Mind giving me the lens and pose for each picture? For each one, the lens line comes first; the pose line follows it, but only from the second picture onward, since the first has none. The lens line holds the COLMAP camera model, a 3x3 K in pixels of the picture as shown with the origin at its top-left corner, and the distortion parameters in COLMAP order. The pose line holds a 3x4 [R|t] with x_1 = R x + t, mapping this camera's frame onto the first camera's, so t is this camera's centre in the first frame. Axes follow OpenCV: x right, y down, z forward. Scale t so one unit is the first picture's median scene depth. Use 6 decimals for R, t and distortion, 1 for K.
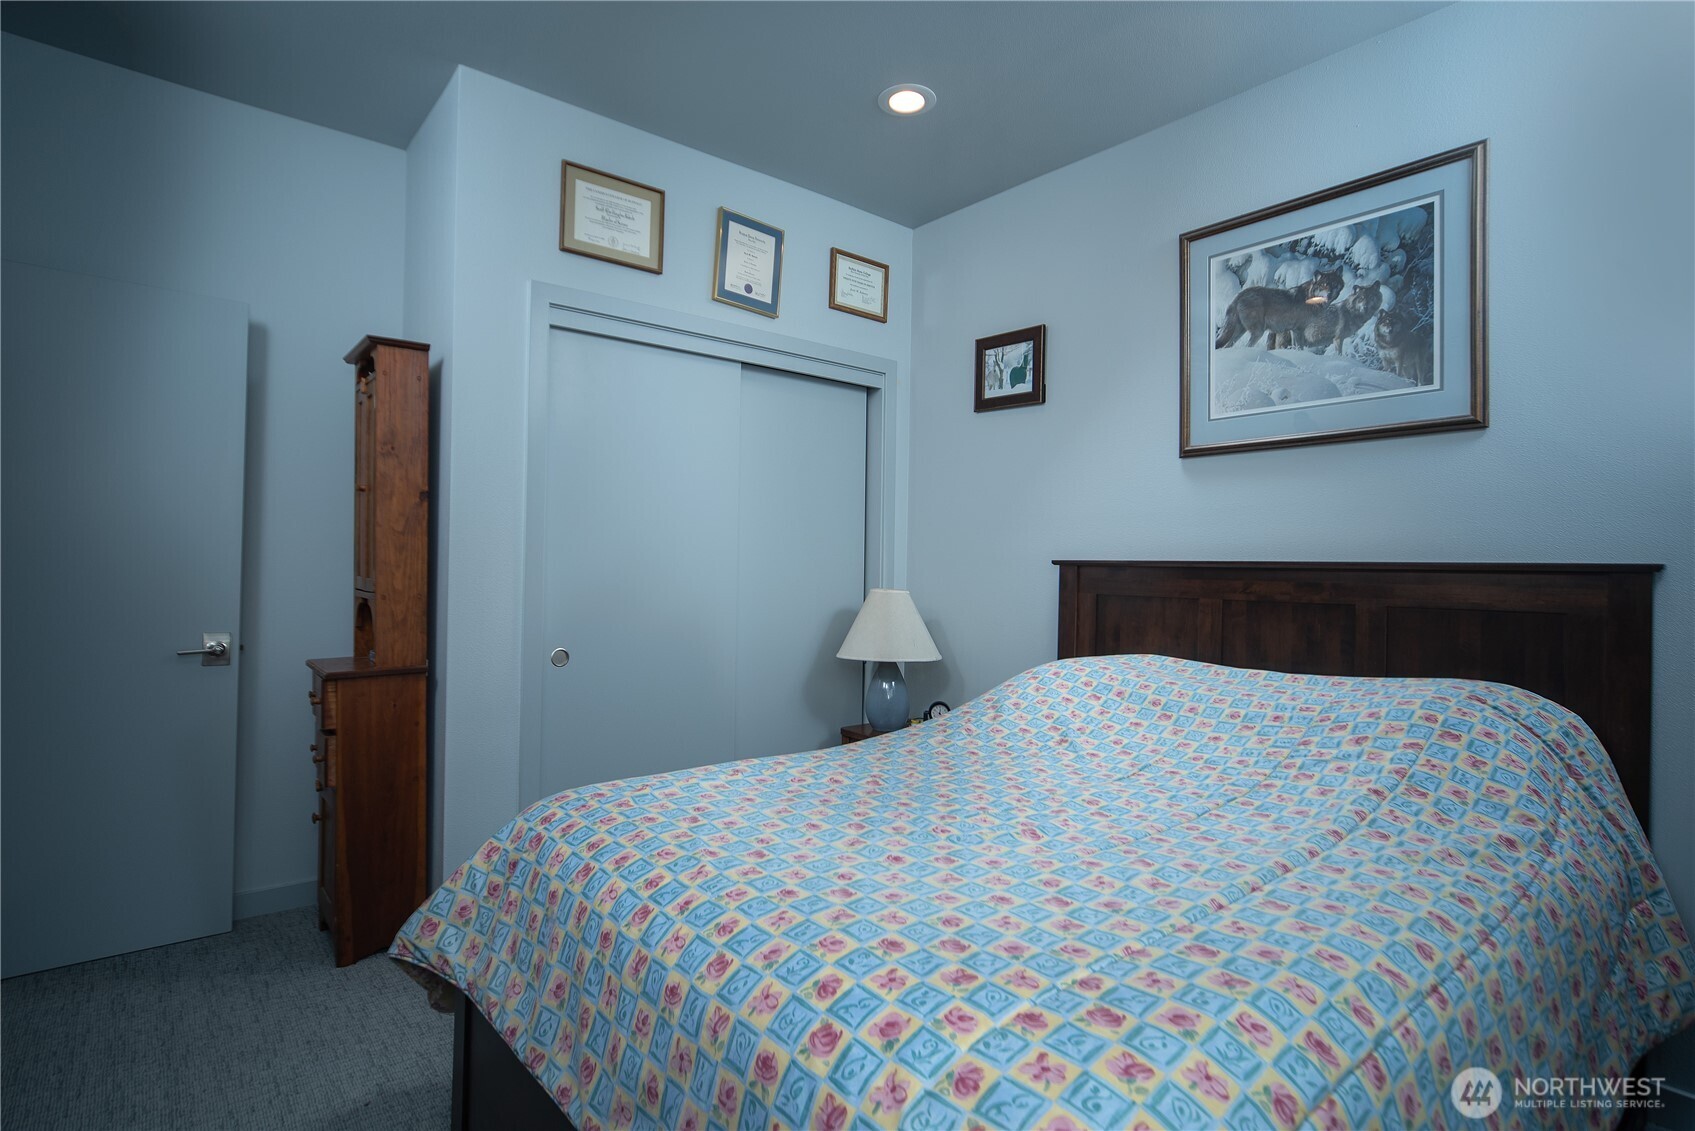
lens RADIAL K [[843.4, 0, 838.3], [0, 843.4, 552.6], [0, 0, 1]] dist [0.005214, 0.001492]
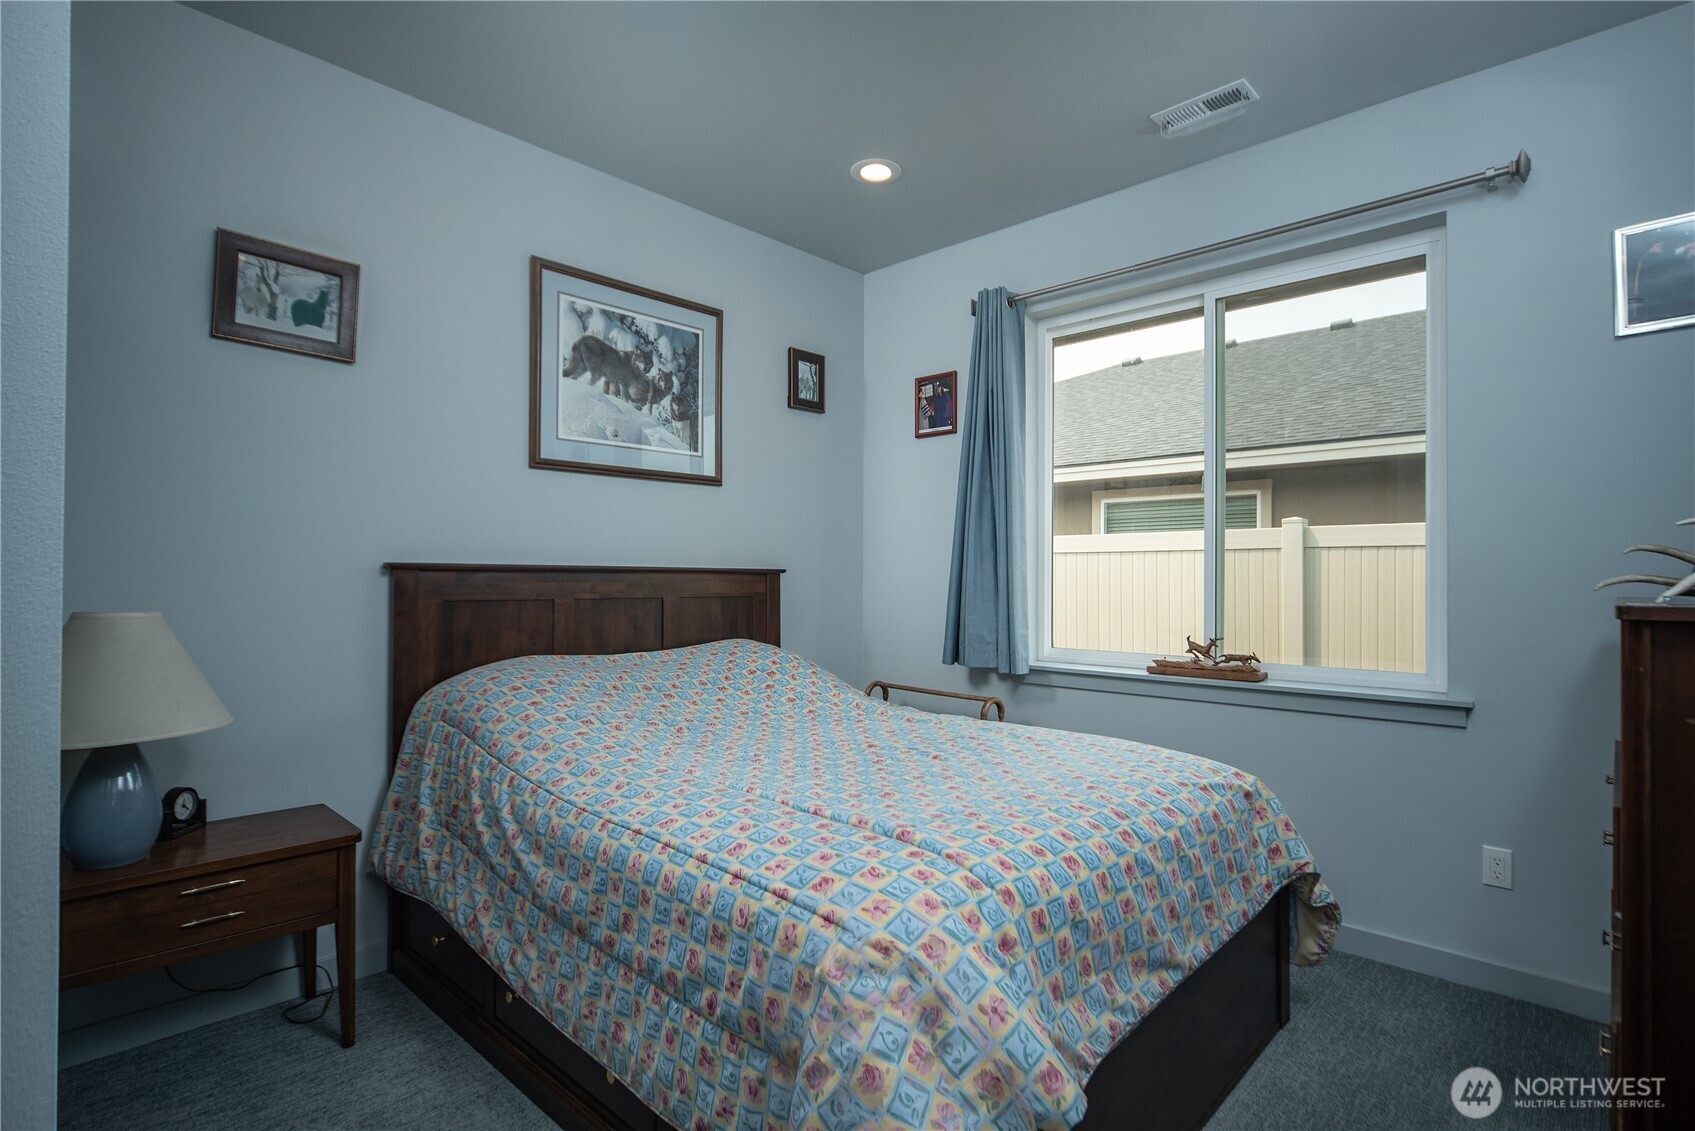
lens RADIAL K [[843.4, 0, 837.7], [0, 843.4, 573.5], [0, 0, 1]] dist [0.005214, 0.001492]
pose [[-0.124743, -0.012780, 0.992107, -0.774105], [-0.017727, 0.999786, 0.010650, 0.002130], [-0.992031, -0.016258, -0.124943, 0.838604]]
